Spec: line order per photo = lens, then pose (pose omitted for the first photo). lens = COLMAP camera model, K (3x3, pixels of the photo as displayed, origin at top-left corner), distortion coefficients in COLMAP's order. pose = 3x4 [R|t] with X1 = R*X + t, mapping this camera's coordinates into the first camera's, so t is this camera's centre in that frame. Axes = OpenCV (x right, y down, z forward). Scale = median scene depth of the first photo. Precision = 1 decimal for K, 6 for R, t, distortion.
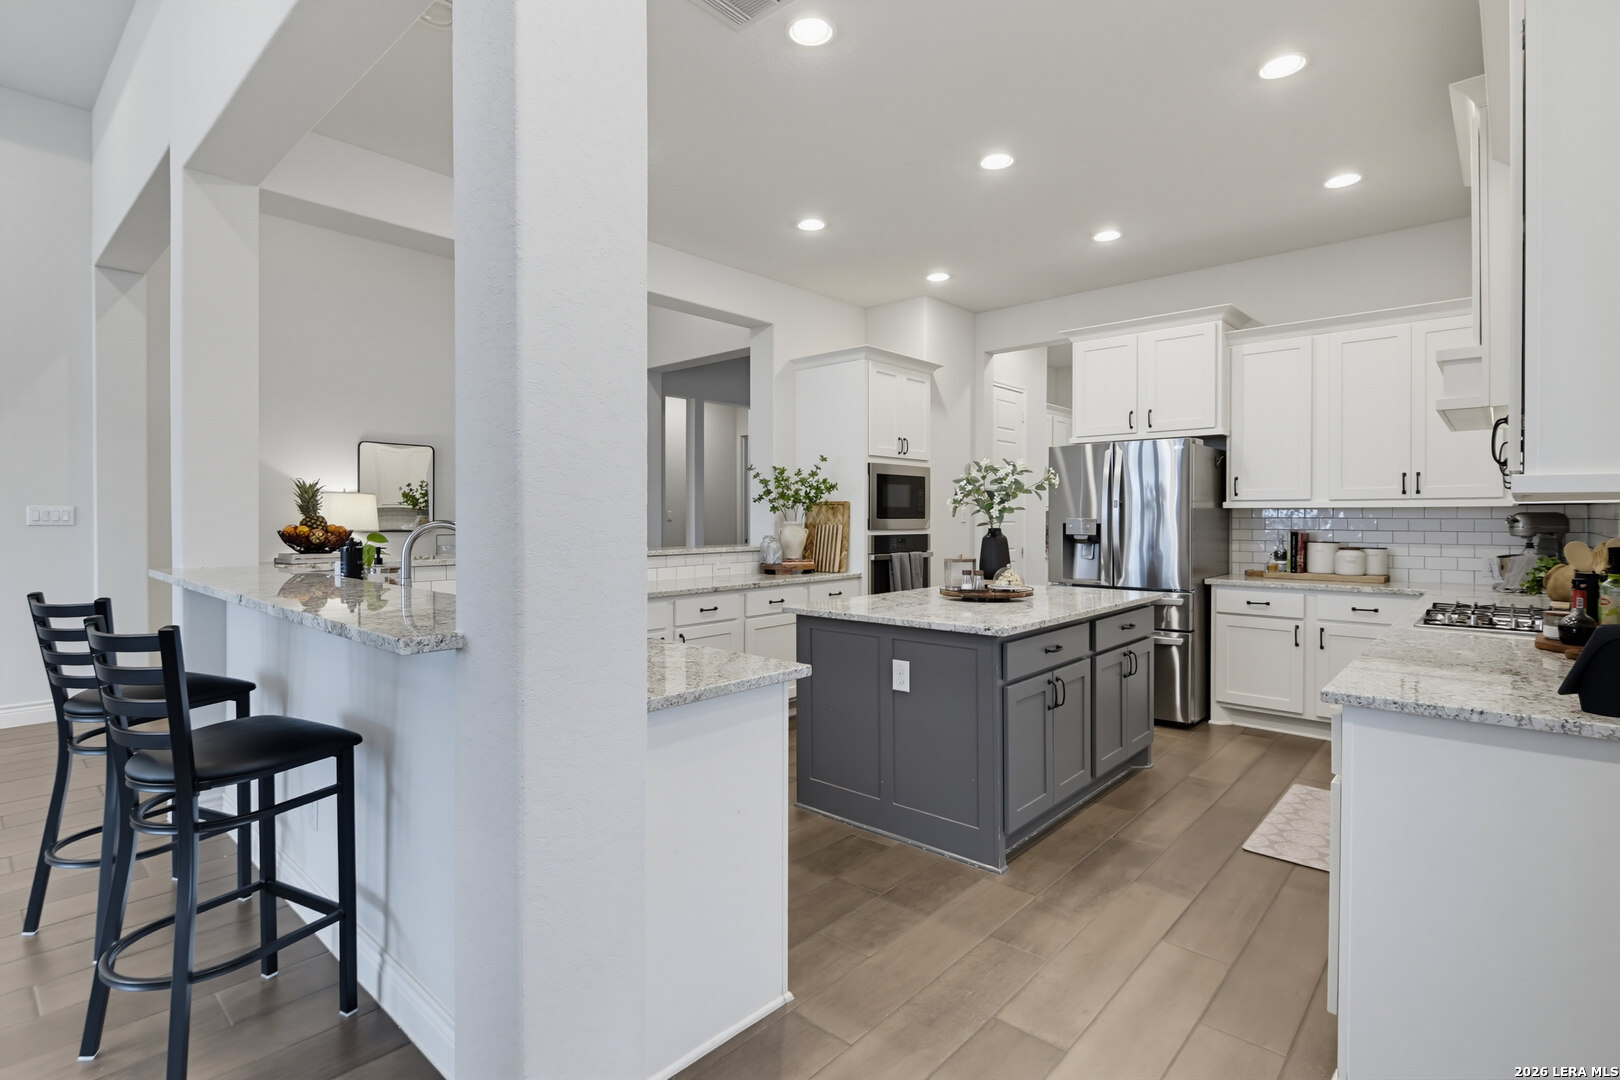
lens RADIAL K [[789.7, 0, 803.3], [0, 789.7, 522.3], [0, 0, 1]] dist [0.001112, -0.011516]
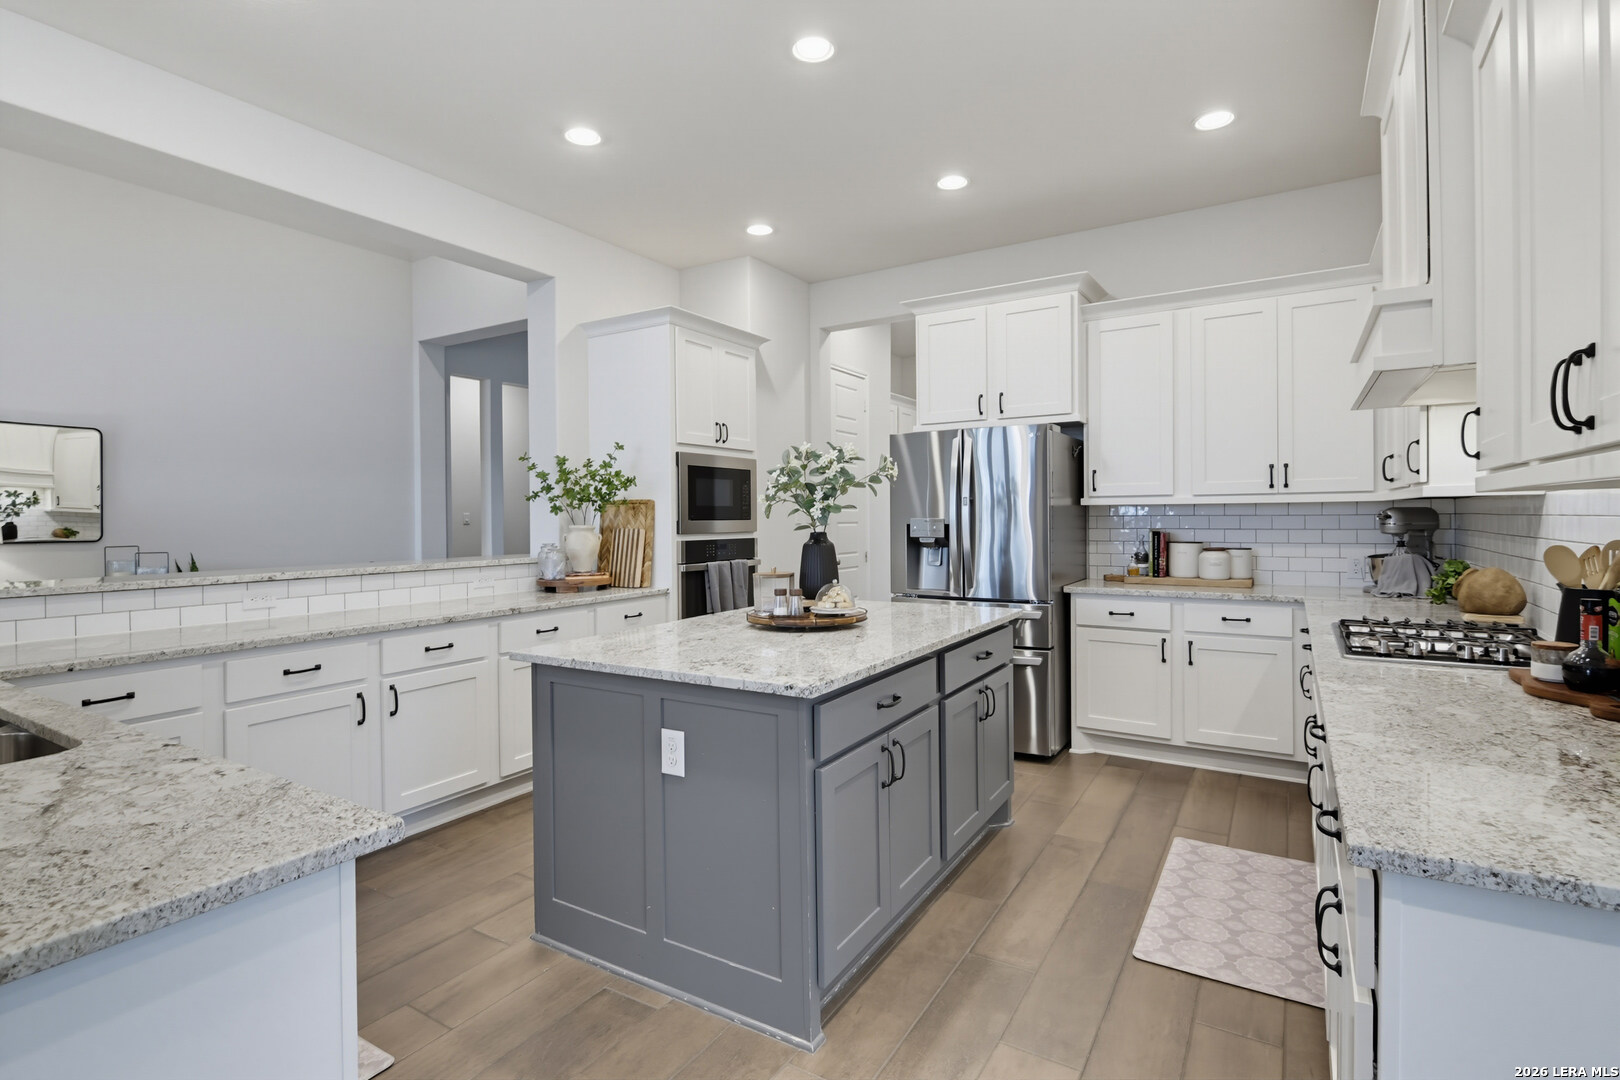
lens RADIAL K [[790.1, 0, 811.6], [0, 790.1, 519.6], [0, 0, 1]] dist [-0.004279, -0.000673]
pose [[0.982272, -0.009319, 0.187227, 0.073183], [0.010042, 0.999945, -0.002913, -0.002348], [-0.187190, 0.004741, 0.982312, 0.194669]]
